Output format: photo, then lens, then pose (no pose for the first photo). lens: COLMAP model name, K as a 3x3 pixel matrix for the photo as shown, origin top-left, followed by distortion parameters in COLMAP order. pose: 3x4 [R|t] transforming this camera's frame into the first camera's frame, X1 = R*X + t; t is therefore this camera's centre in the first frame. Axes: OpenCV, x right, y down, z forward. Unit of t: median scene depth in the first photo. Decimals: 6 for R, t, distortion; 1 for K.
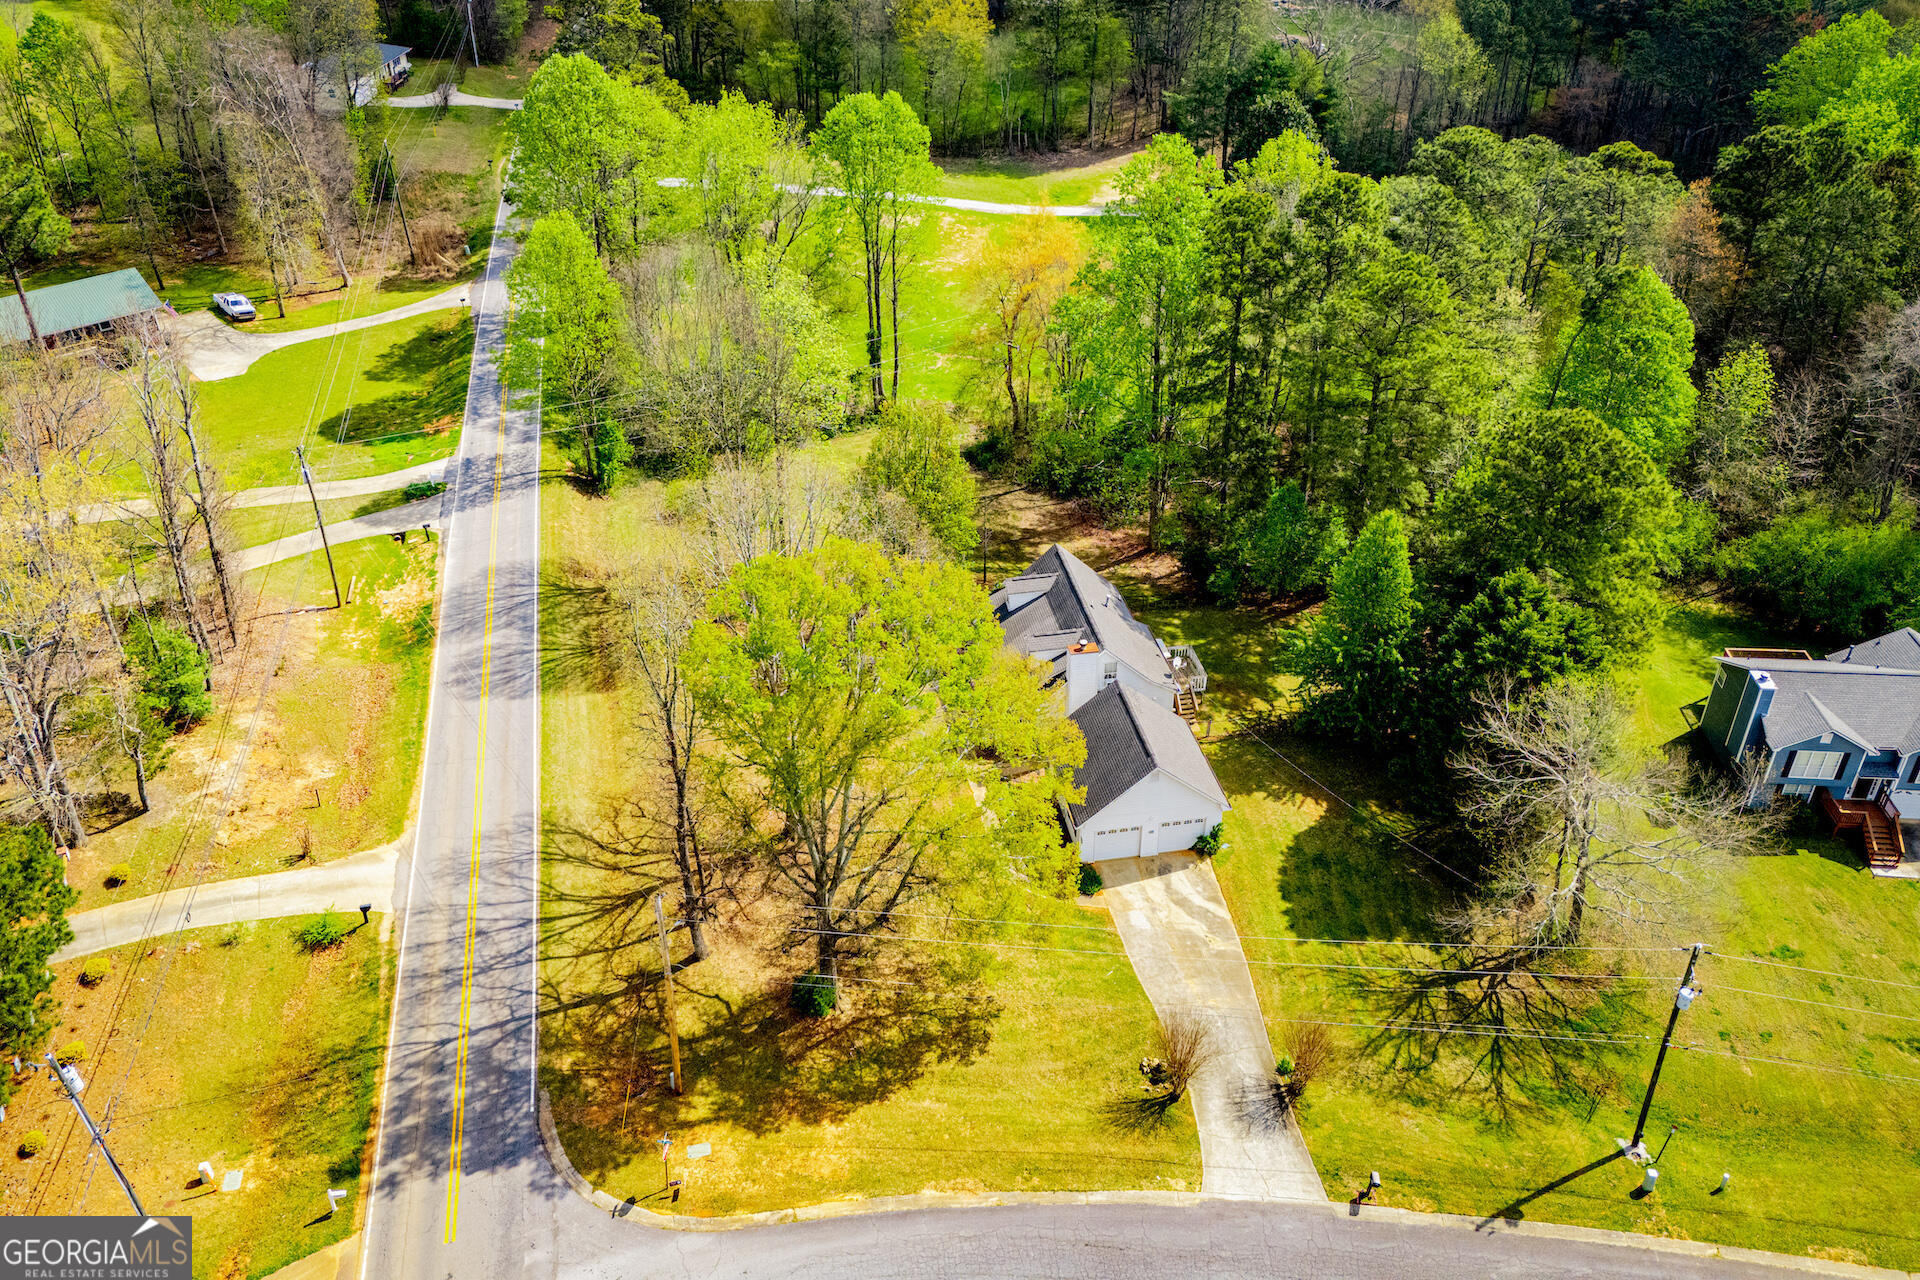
lens RADIAL K [[1396.8, 0, 958.5], [0, 1396.8, 587.1], [0, 0, 1]] dist [0.061464, -0.057626]
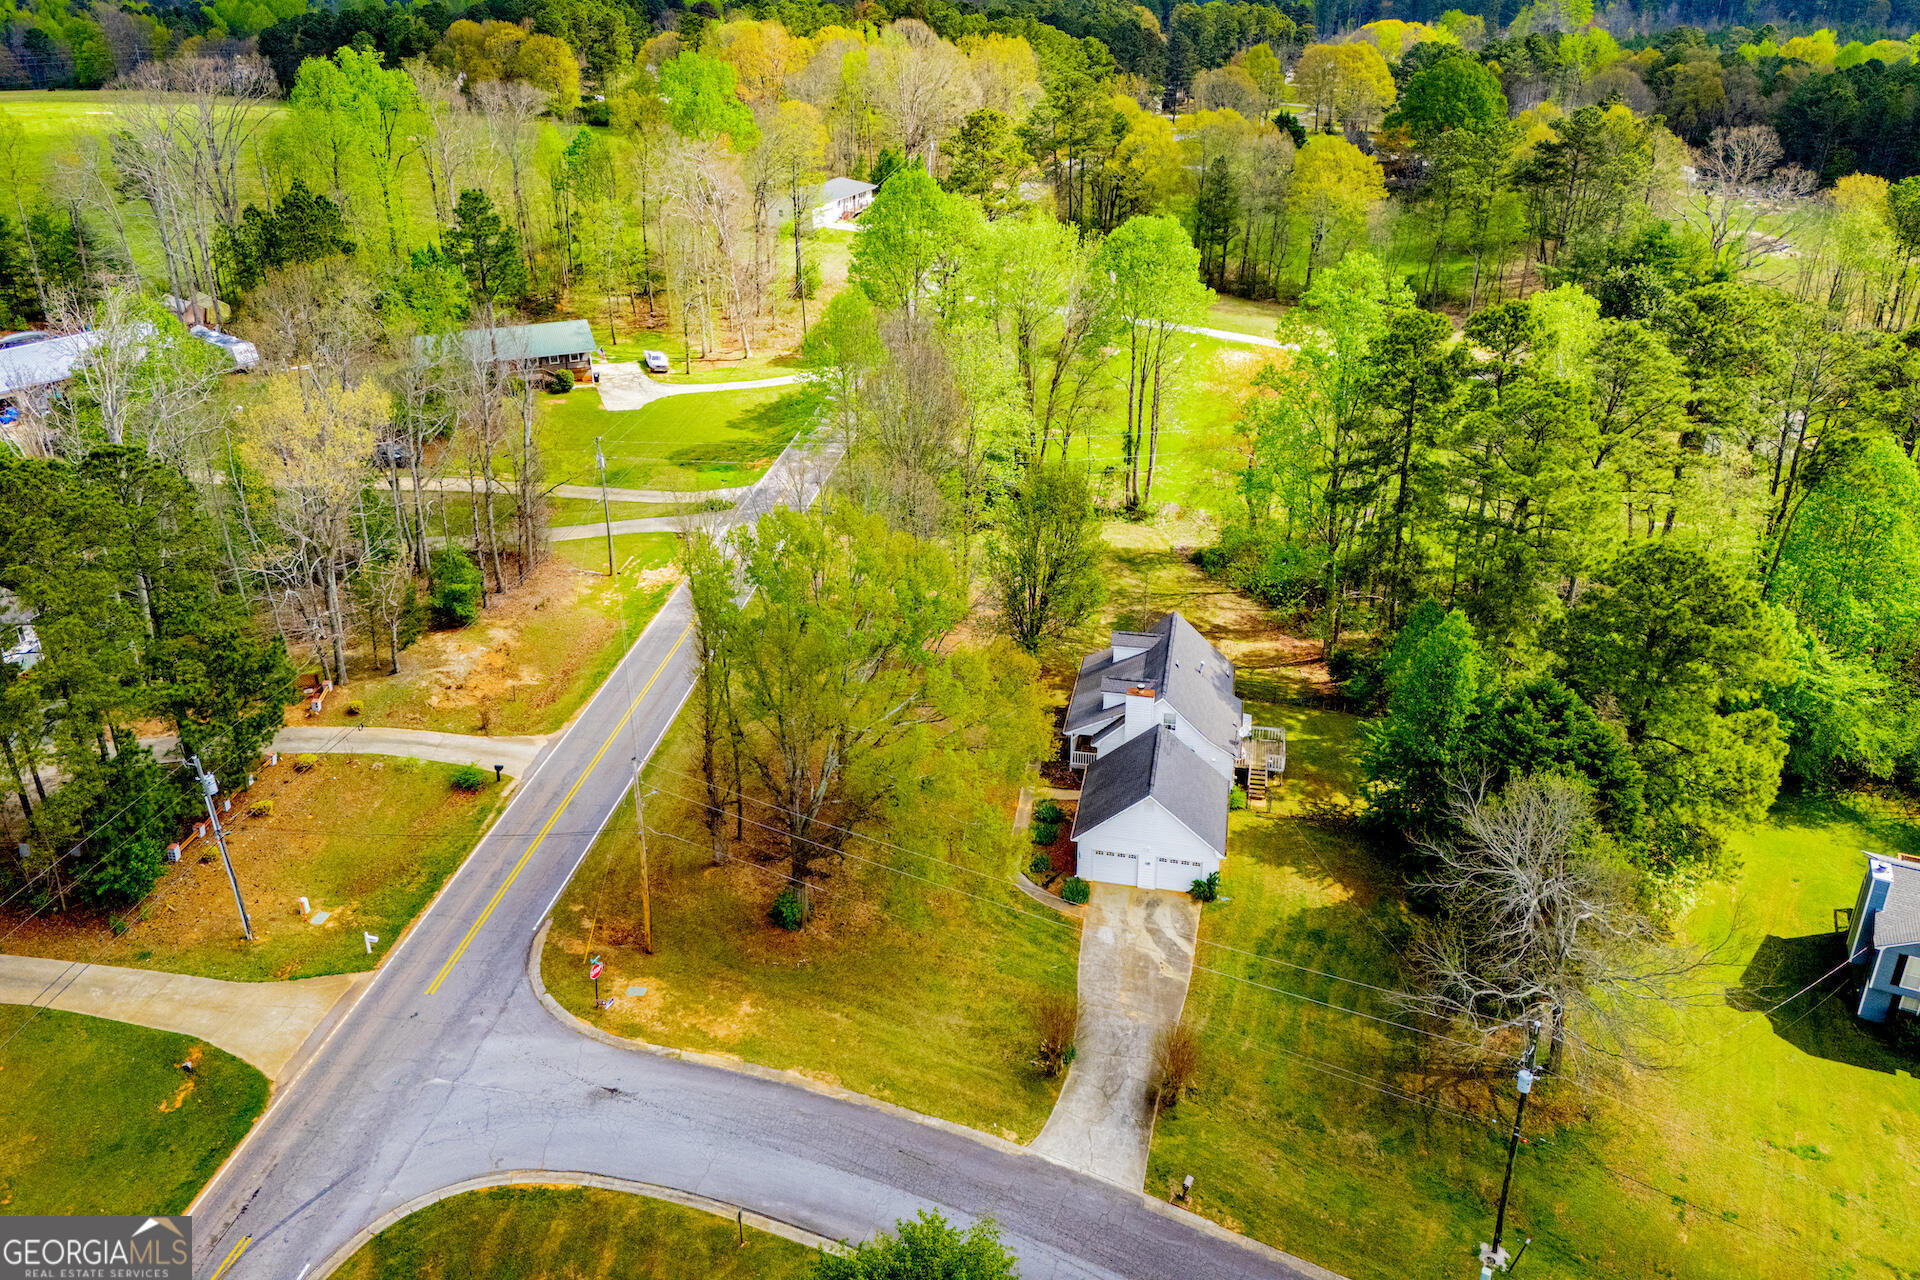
lens RADIAL K [[1396.8, 0, 958.5], [0, 1396.8, 587.1], [0, 0, 1]] dist [0.061464, -0.057626]
pose [[0.929985, 0.157612, -0.332093, 0.293283], [-0.196714, 0.976558, -0.087398, 0.083700], [0.310533, 0.146606, 0.939189, -0.058311]]
